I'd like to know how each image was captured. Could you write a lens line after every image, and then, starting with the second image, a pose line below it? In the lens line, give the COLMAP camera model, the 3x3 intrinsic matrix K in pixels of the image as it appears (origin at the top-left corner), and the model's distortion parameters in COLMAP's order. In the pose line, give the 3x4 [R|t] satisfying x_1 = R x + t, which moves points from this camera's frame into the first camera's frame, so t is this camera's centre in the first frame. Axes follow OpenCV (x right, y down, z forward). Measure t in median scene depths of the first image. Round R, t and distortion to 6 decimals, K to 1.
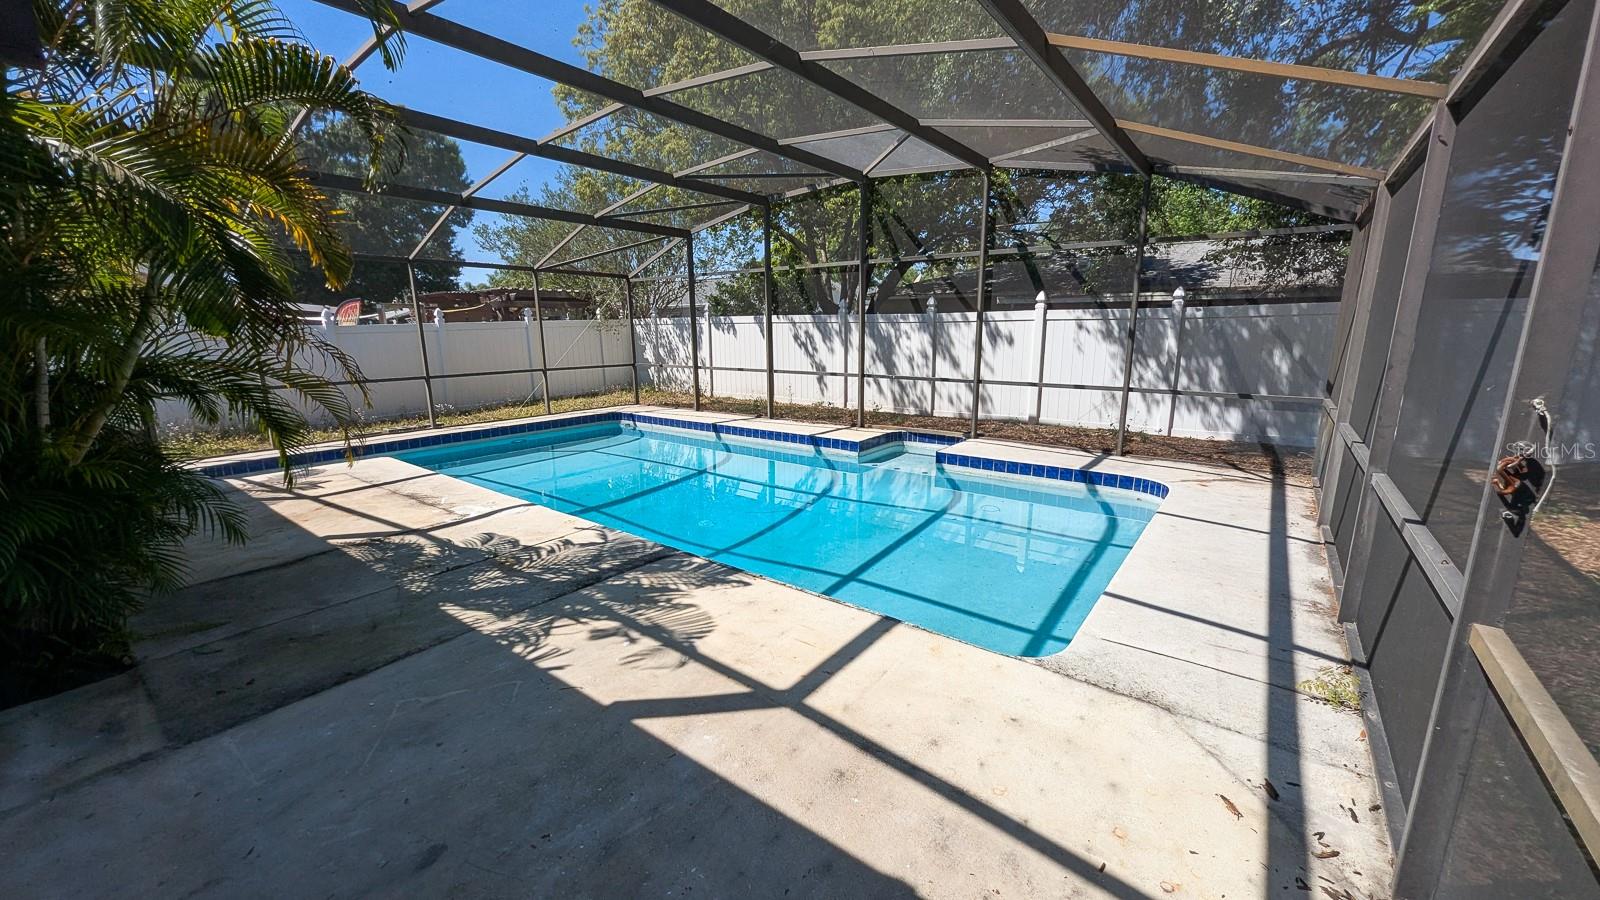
lens RADIAL K [[629.5, 0, 794.1], [0, 629.5, 459.1], [0, 0, 1]] dist [-0.001916, -0.000555]
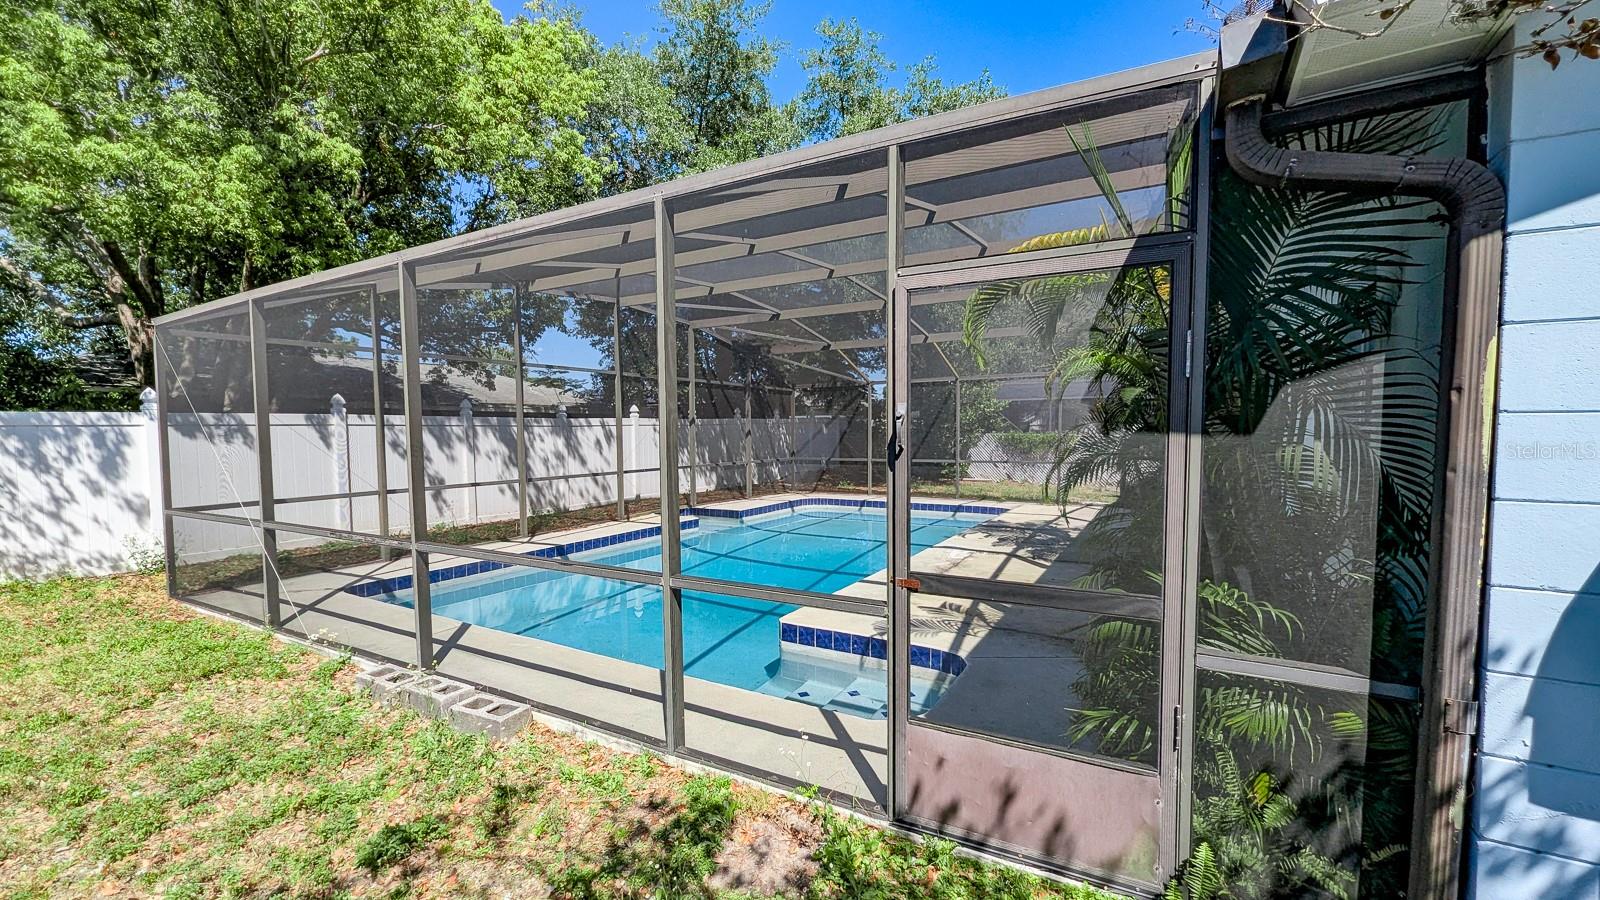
lens RADIAL K [[629.5, 0, 808.7], [0, 629.5, 457.4], [0, 0, 1]] dist [-0.001916, -0.000555]
pose [[-0.129838, -0.037107, 0.990841, -0.953532], [0.216075, 0.974224, 0.064798, -0.147507], [-0.967706, 0.222509, -0.118473, 0.751159]]
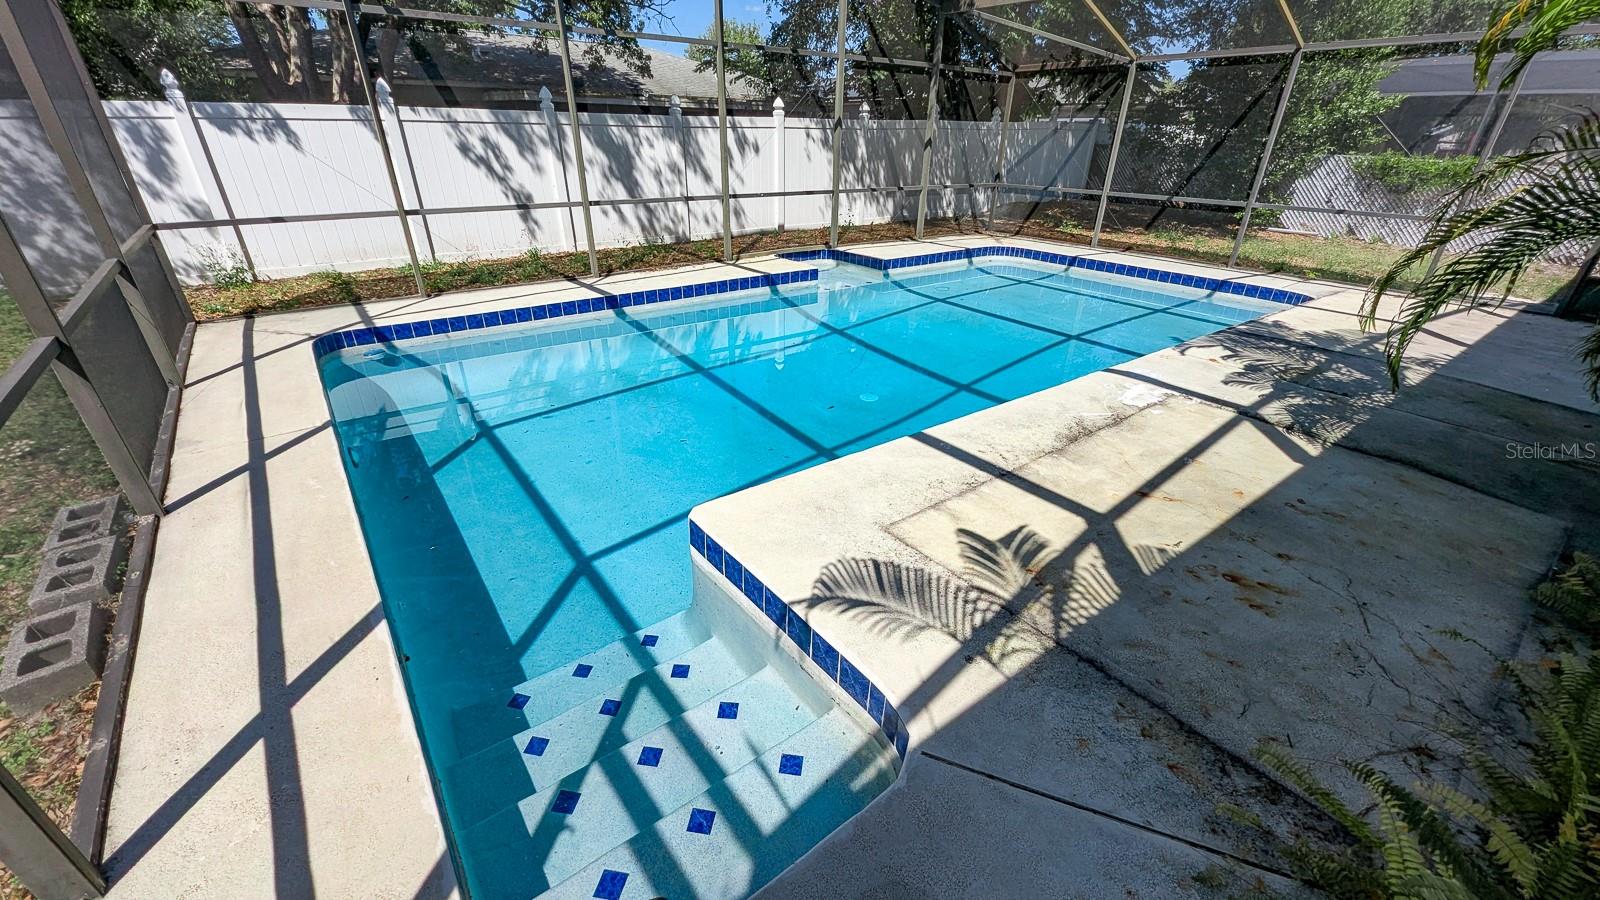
lens RADIAL K [[629.5, 0, 806.6], [0, 629.5, 464.1], [0, 0, 1]] dist [-0.001916, -0.000555]
pose [[0.262134, -0.441693, 0.858017, -0.697999], [0.186047, 0.895559, 0.404179, -0.123327], [-0.946928, 0.053682, 0.316933, 0.604439]]
